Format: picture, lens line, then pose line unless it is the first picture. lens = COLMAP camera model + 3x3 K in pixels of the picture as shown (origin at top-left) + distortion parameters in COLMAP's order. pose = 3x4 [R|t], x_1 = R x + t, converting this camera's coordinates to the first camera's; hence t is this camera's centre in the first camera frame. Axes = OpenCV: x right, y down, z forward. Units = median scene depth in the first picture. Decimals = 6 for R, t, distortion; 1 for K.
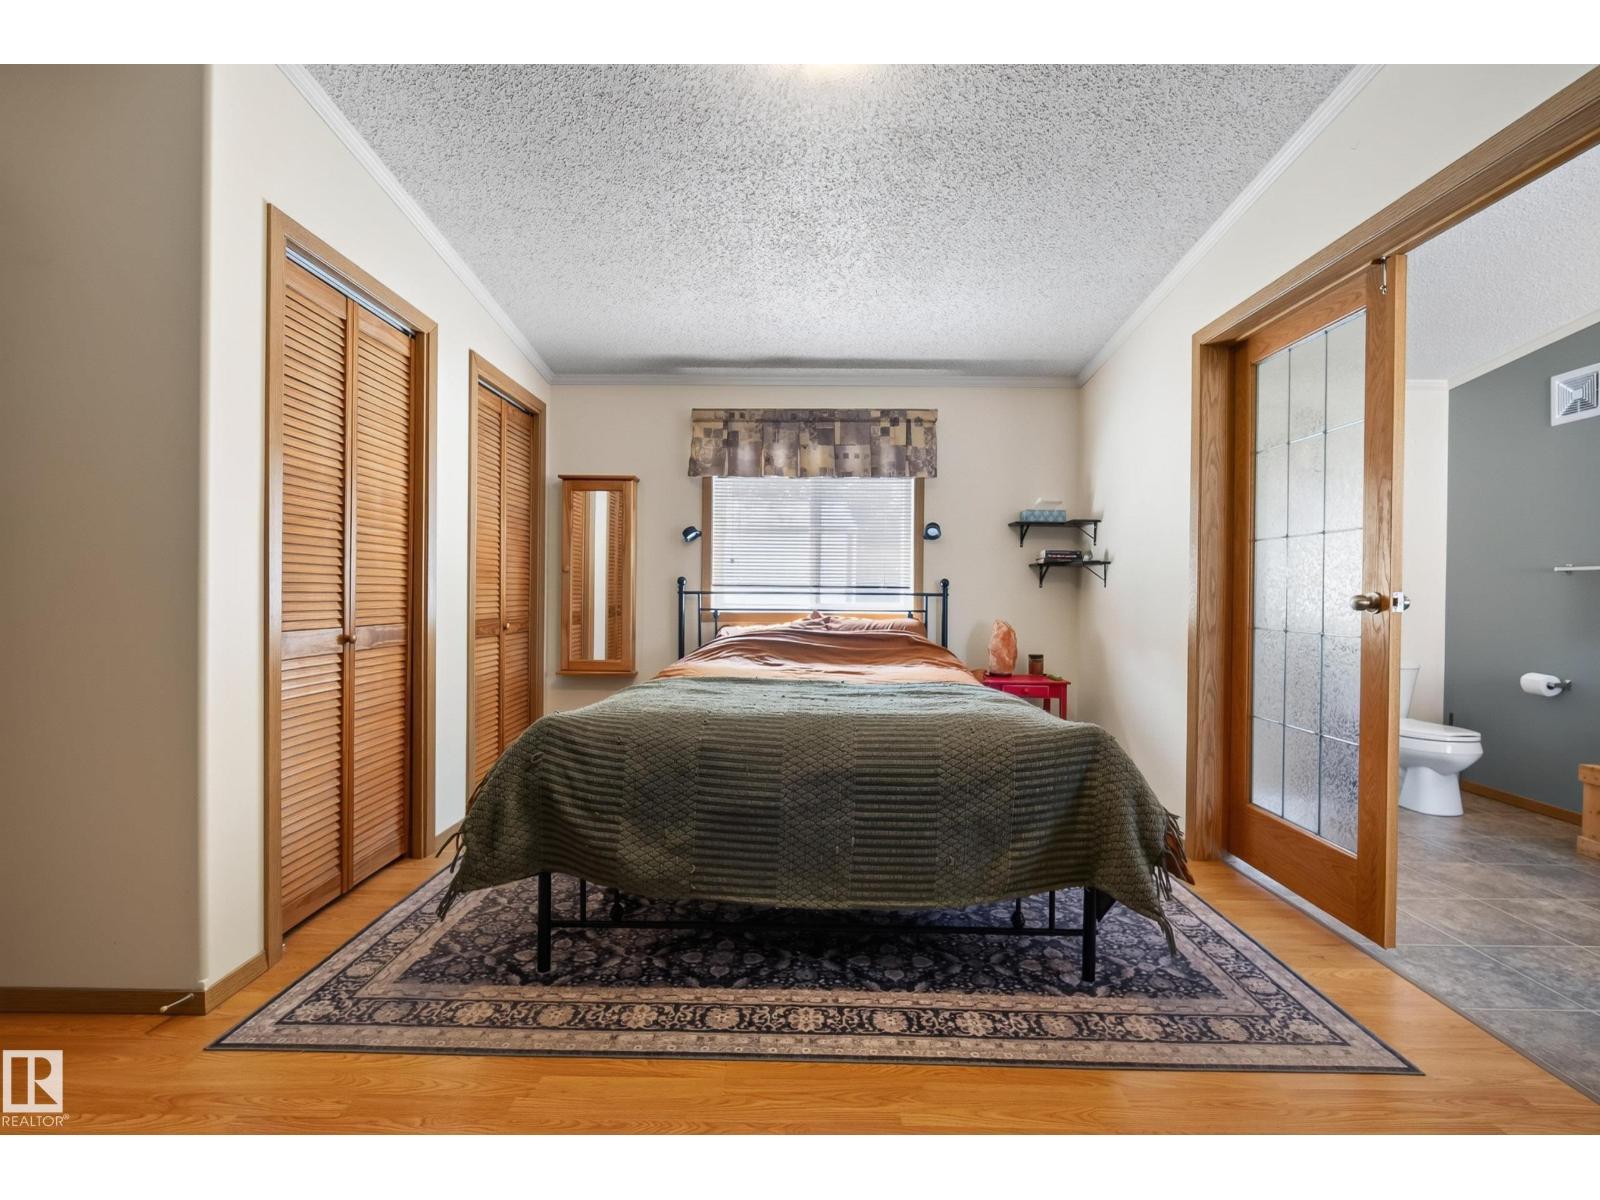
lens RADIAL K [[697.2, 0, 799.4], [0, 697.2, 595.6], [0, 0, 1]] dist [-0.011588, 0.002418]
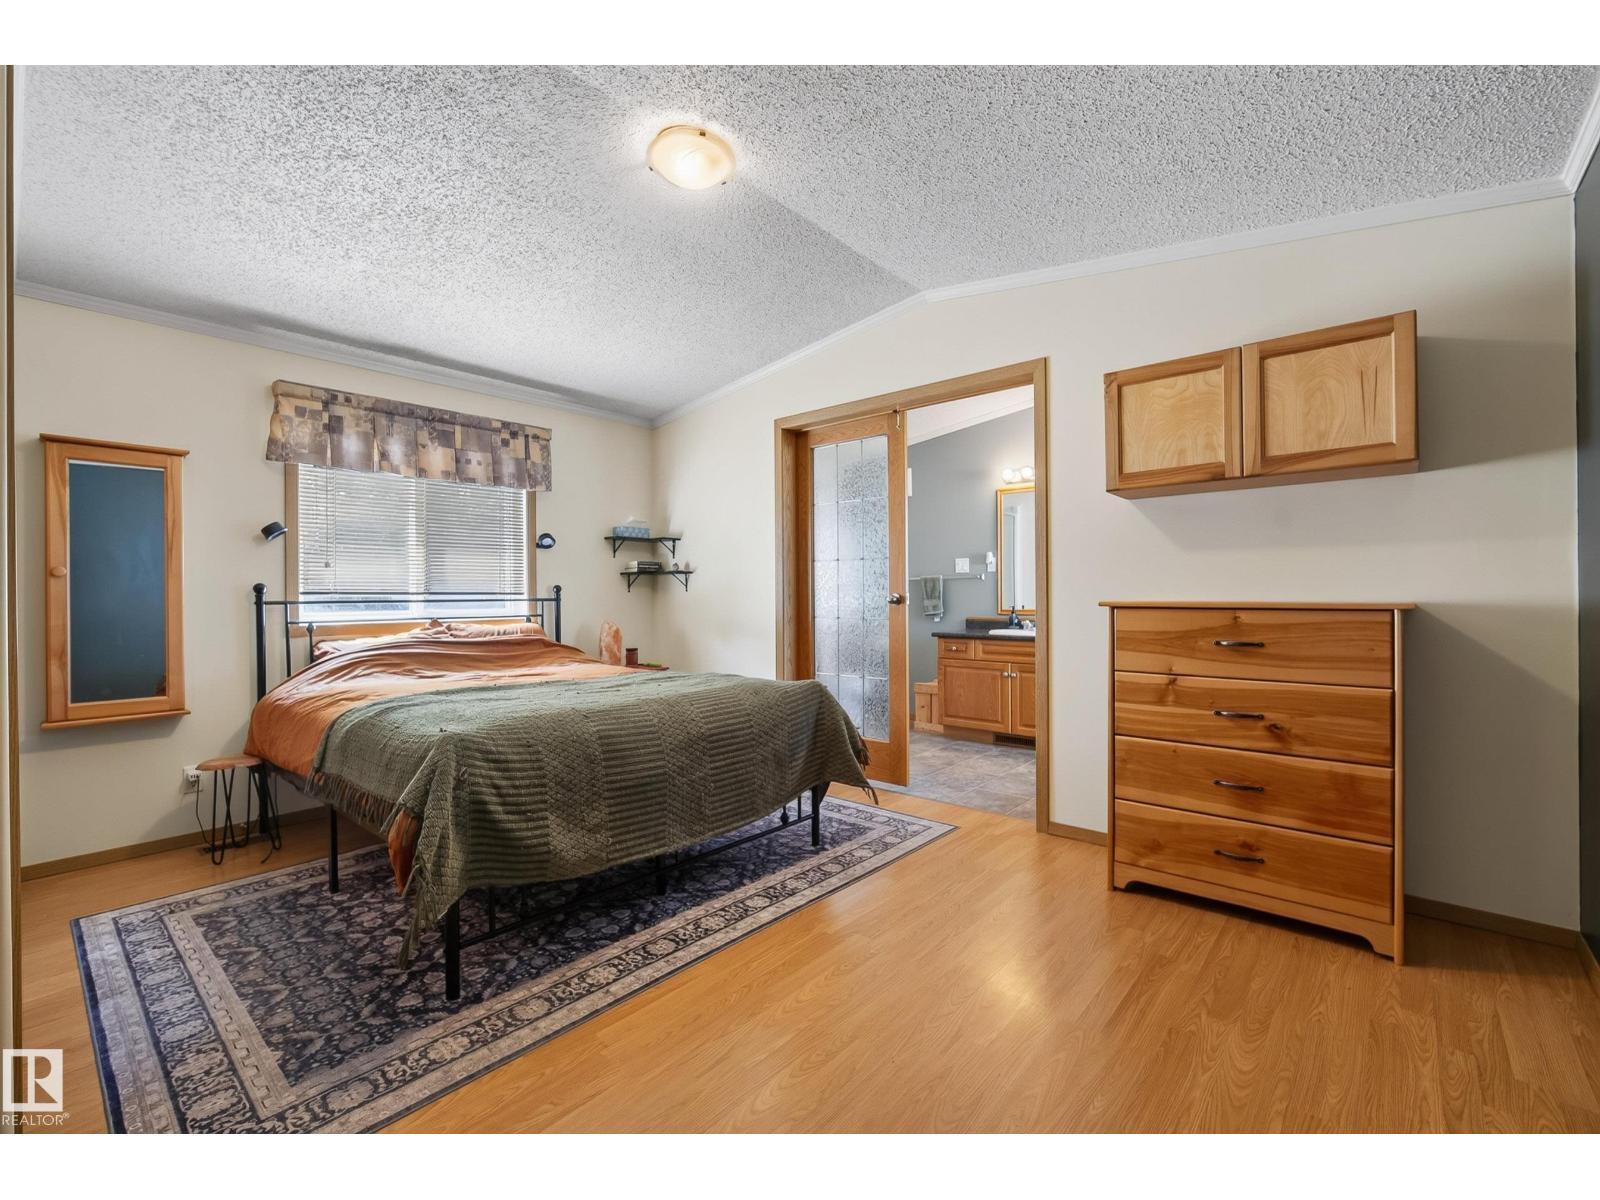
lens RADIAL K [[697.2, 0, 796.6], [0, 697.2, 595.4], [0, 0, 1]] dist [-0.011588, 0.002418]
pose [[0.648787, -0.013240, 0.760855, -0.542365], [0.016983, 0.999852, 0.002917, -0.007168], [-0.760781, 0.011029, 0.648915, 0.009890]]
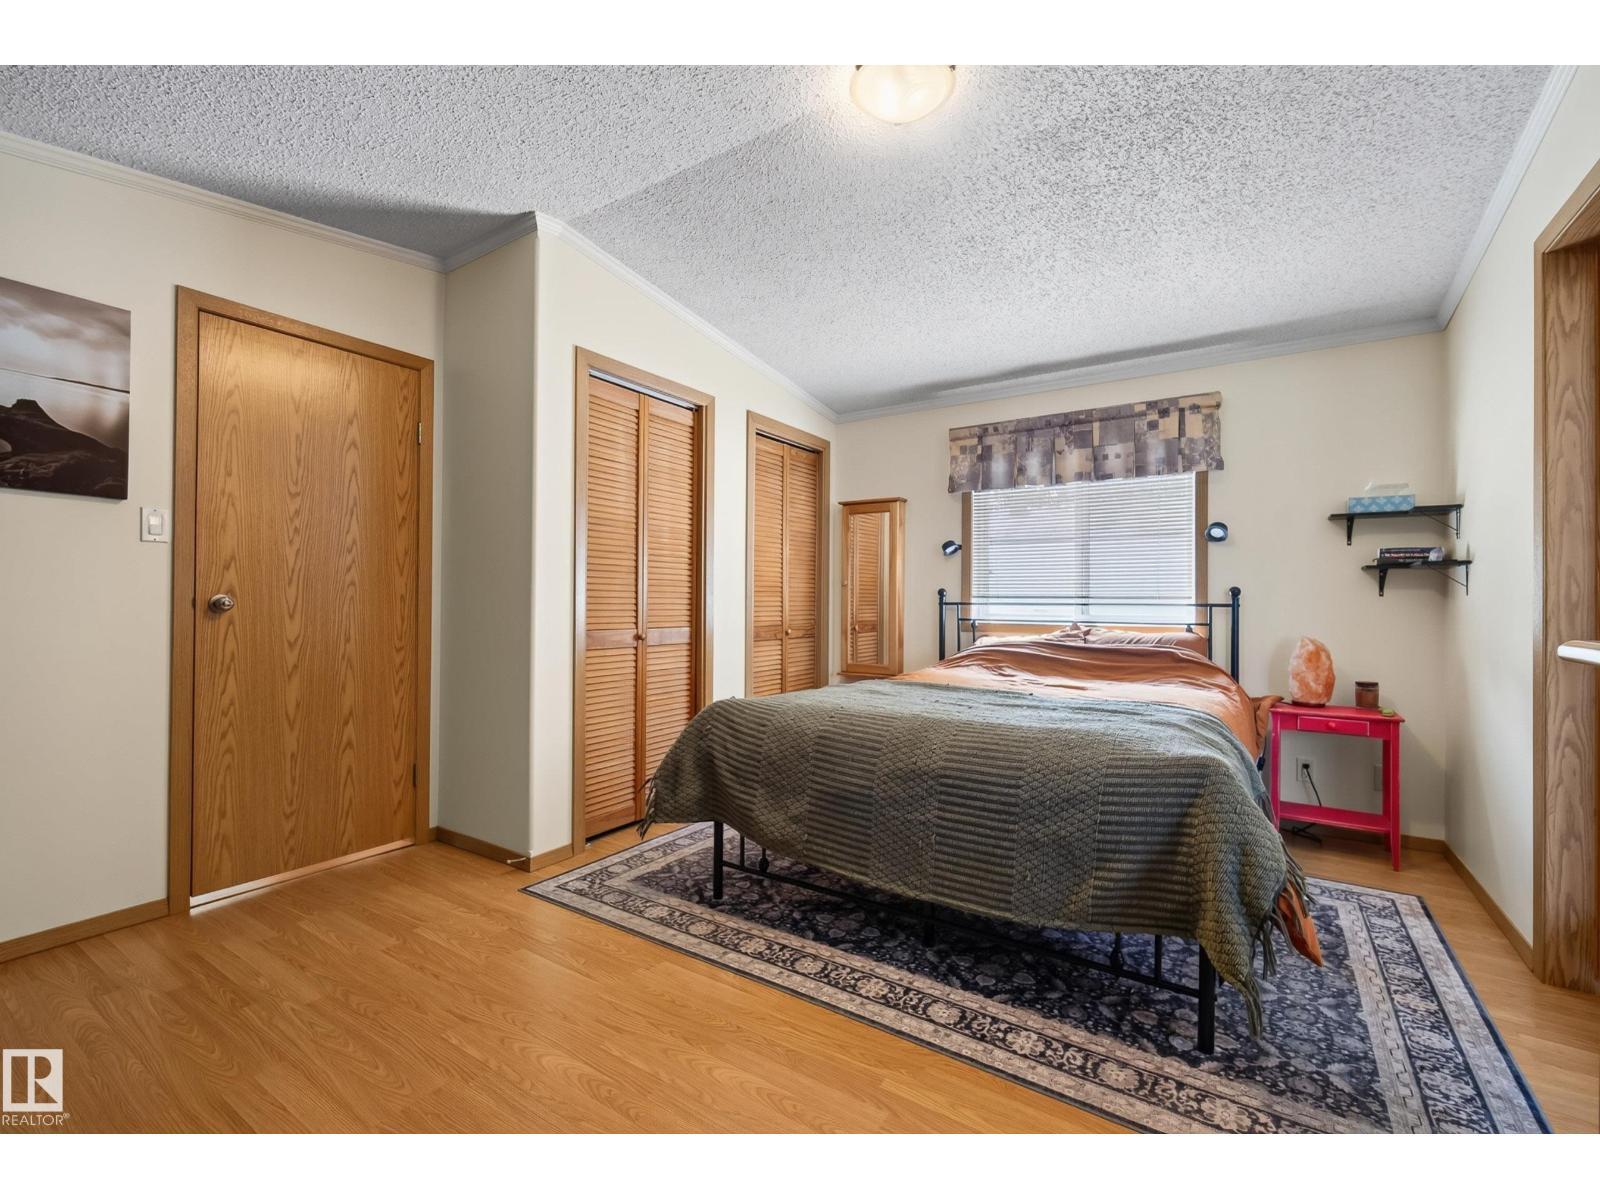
lens RADIAL K [[697.2, 0, 798.4], [0, 697.2, 594.8], [0, 0, 1]] dist [-0.011588, 0.002418]
pose [[0.839621, -0.008383, -0.543108, 0.318229], [-0.001582, 0.999839, -0.017879, 0.001853], [0.543170, 0.015871, 0.839472, -0.003399]]
